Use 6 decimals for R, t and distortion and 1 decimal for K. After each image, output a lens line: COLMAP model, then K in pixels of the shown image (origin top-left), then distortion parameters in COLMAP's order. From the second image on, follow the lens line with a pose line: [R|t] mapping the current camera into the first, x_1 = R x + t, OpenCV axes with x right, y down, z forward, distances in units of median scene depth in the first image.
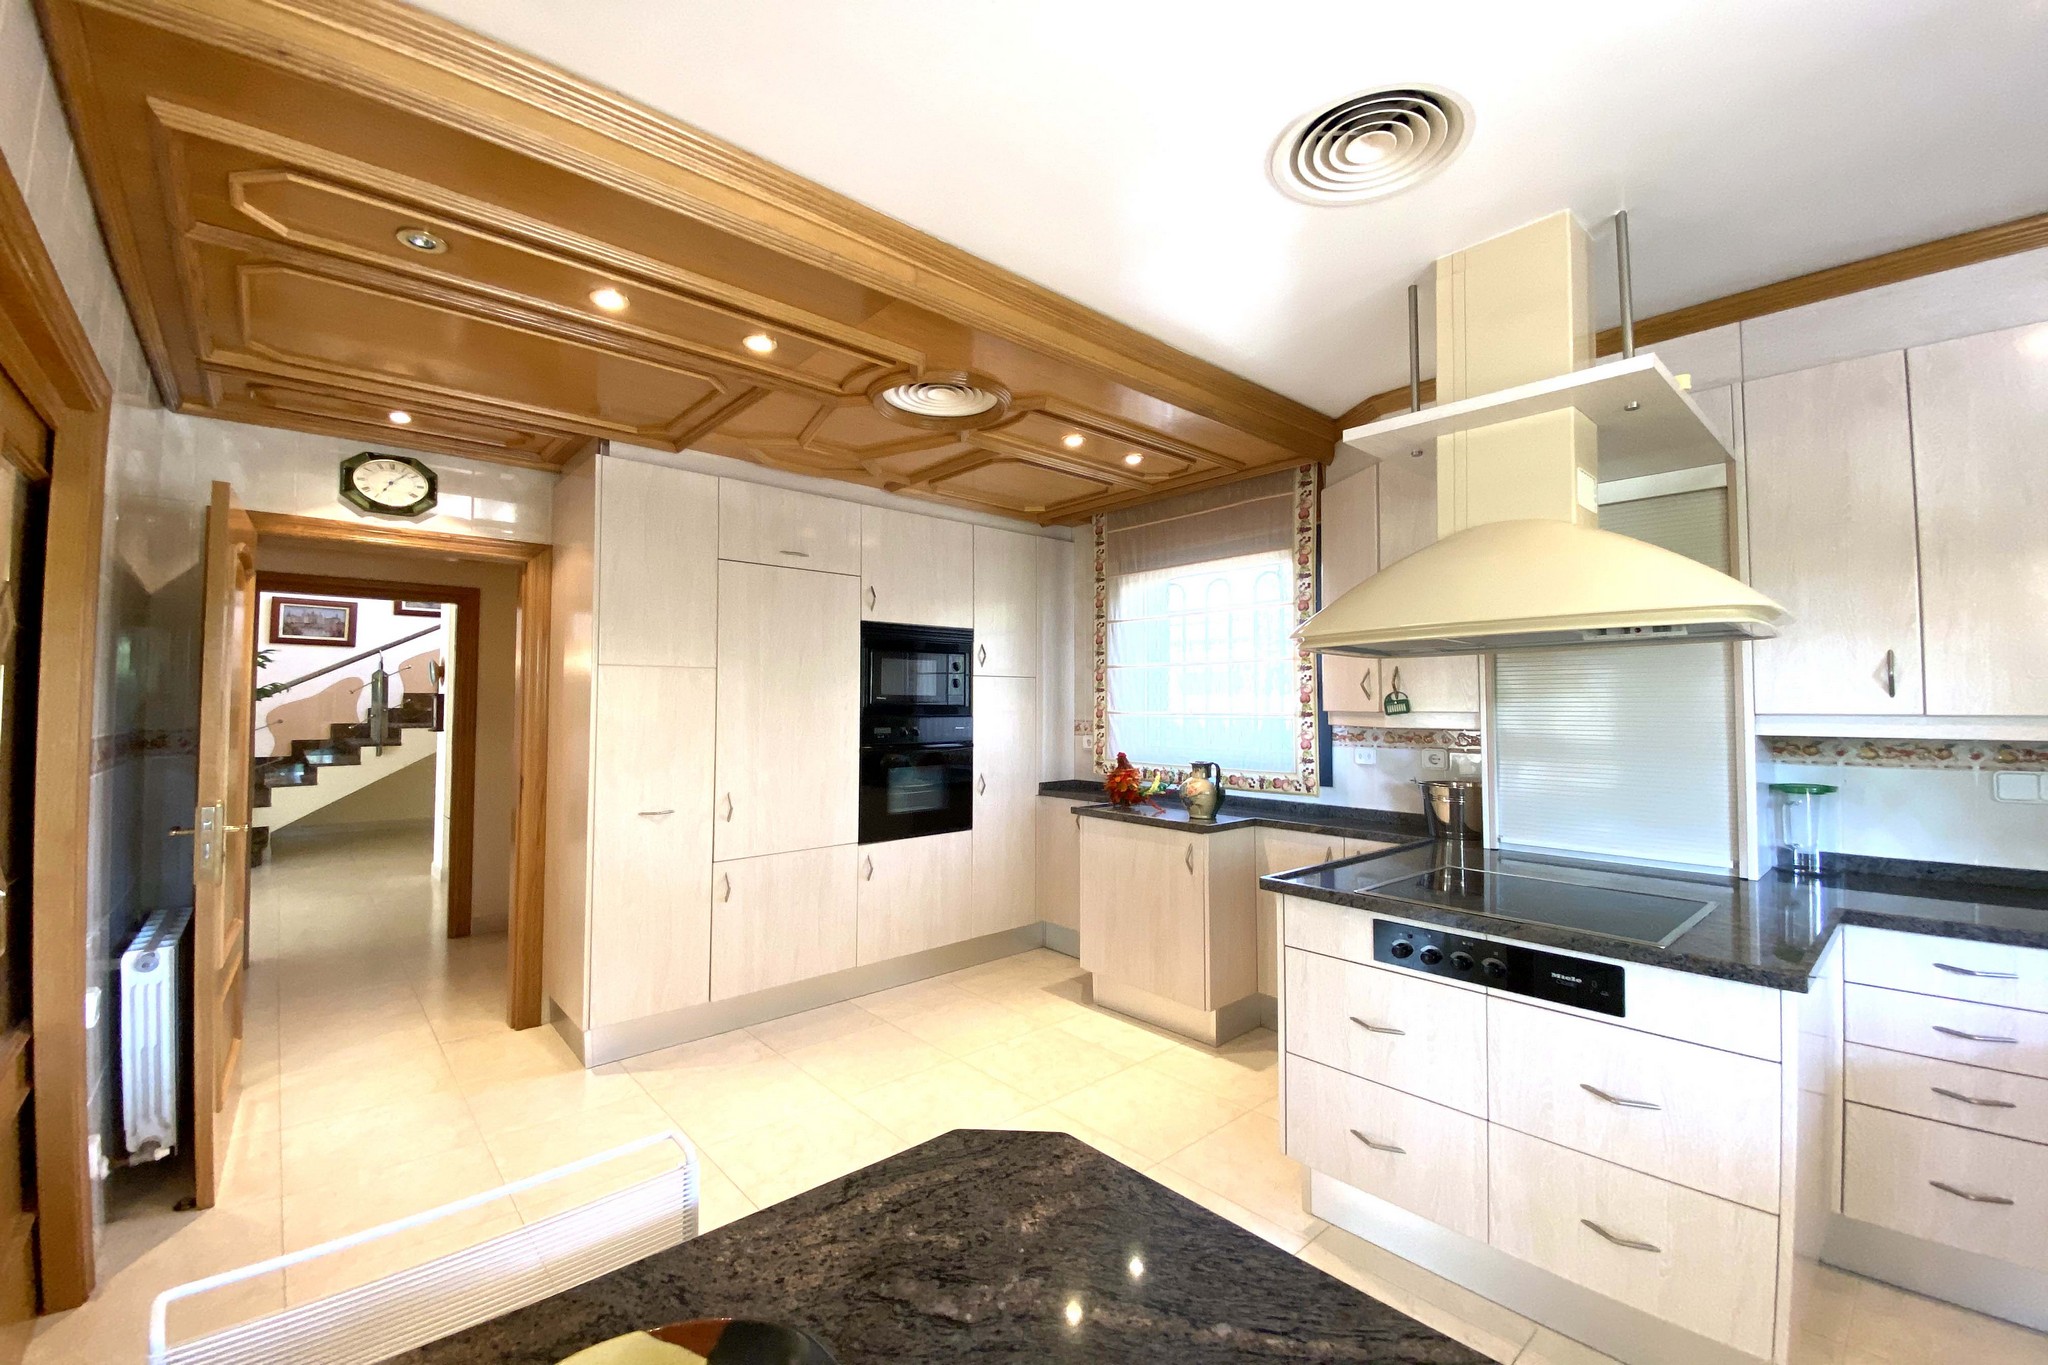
lens RADIAL K [[824.4, 0, 1046.9], [0, 824.4, 678.2], [0, 0, 1]] dist [0.000066, -0.000052]
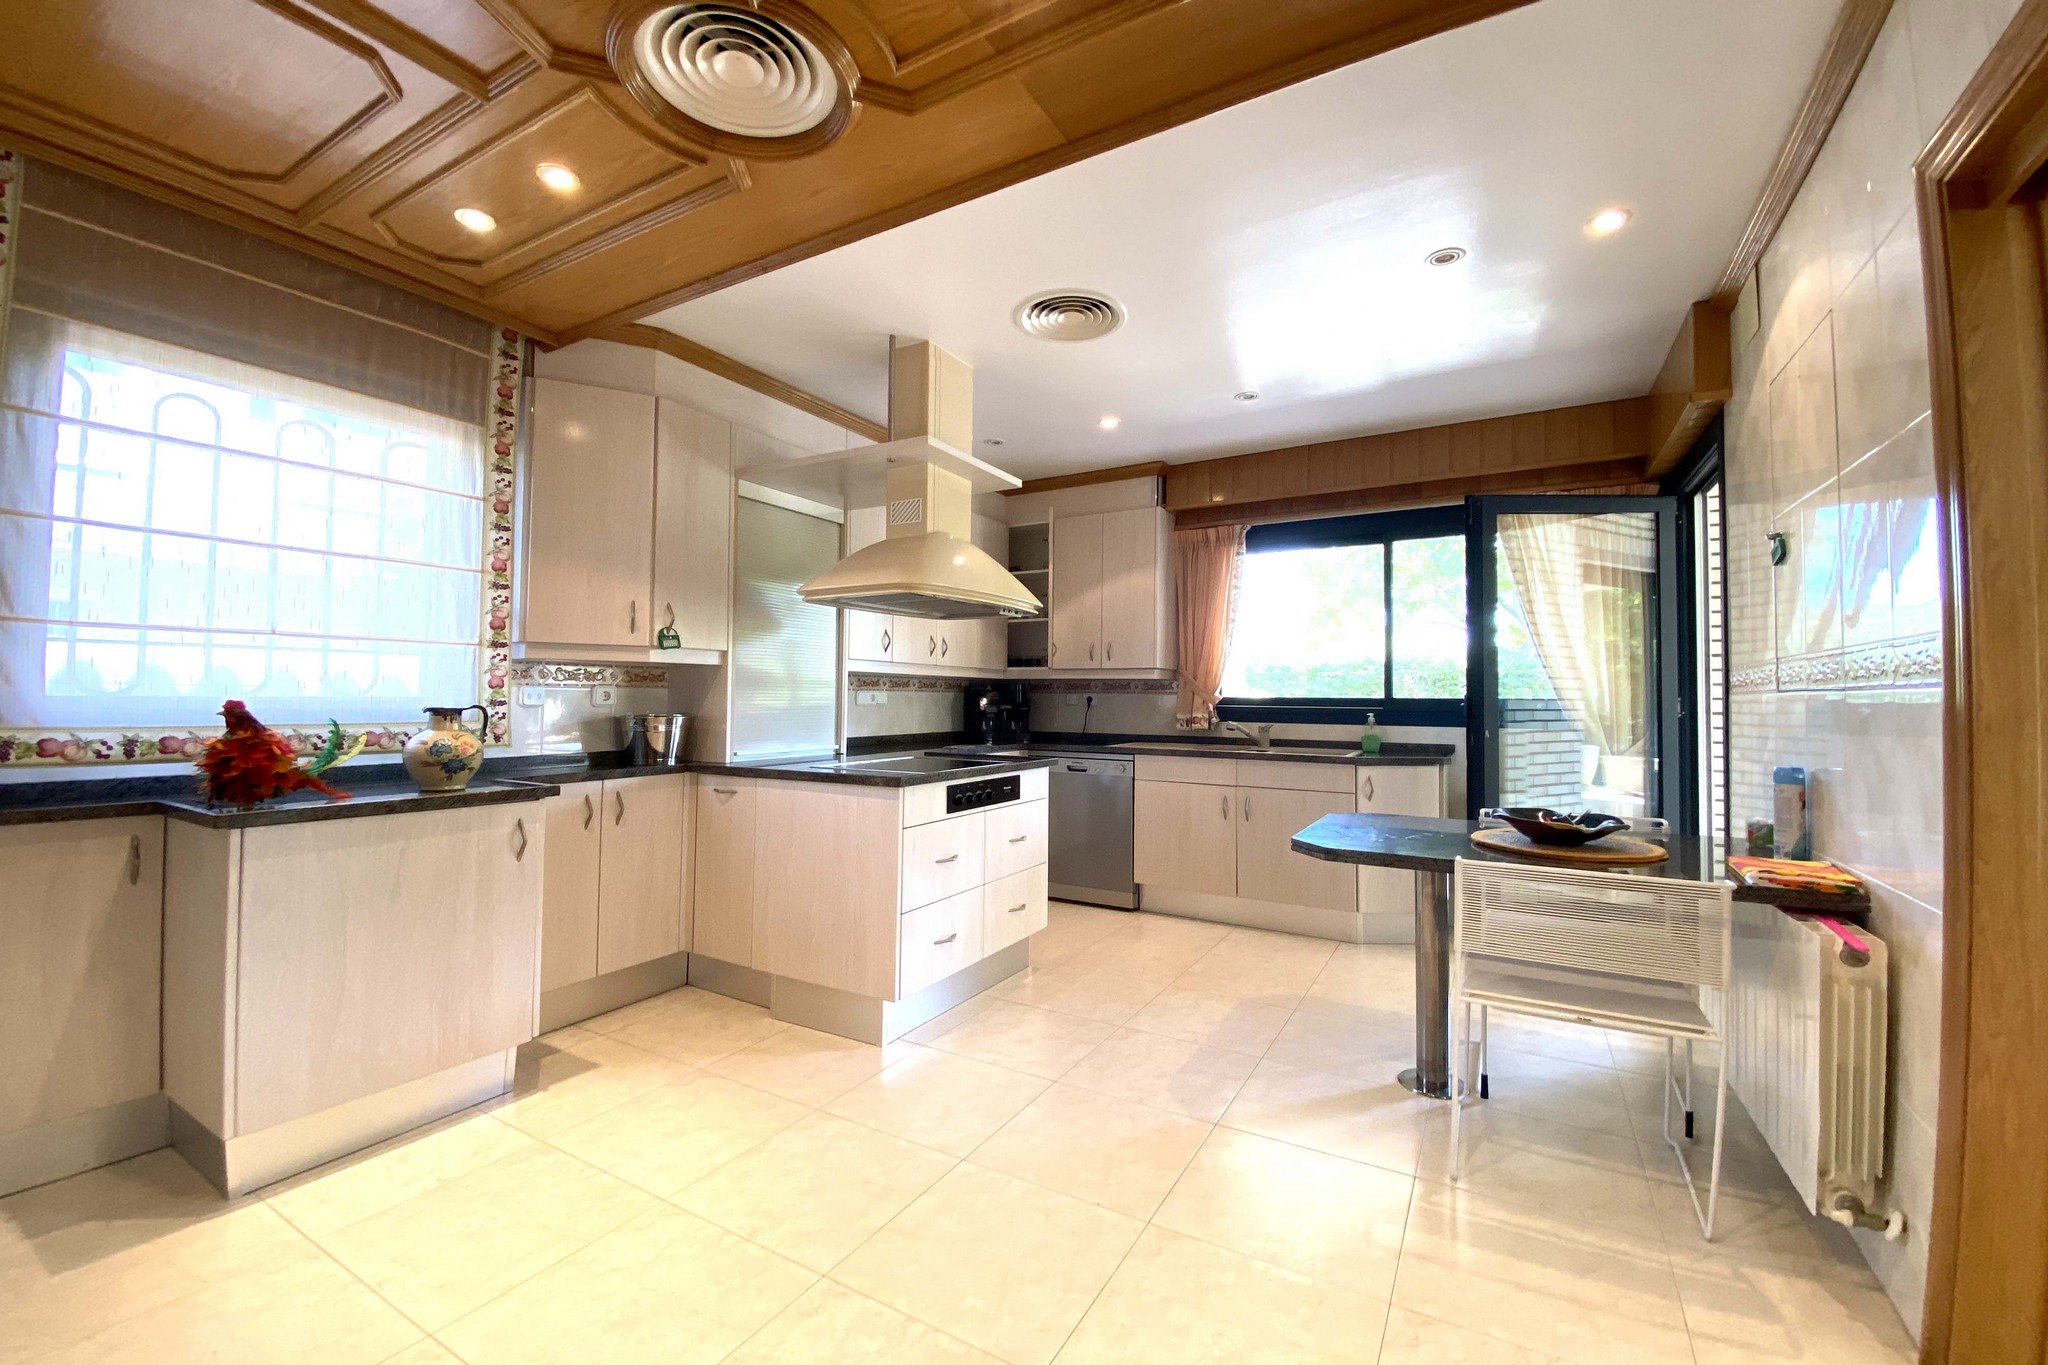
lens RADIAL K [[824.4, 0, 1046.9], [0, 824.4, 678.2], [0, 0, 1]] dist [0.000066, -0.000052]
pose [[-0.310286, 0.014252, 0.950536, -0.658242], [-0.041273, 0.998743, -0.028447, 0.083925], [-0.949747, -0.048059, -0.309308, 0.807758]]
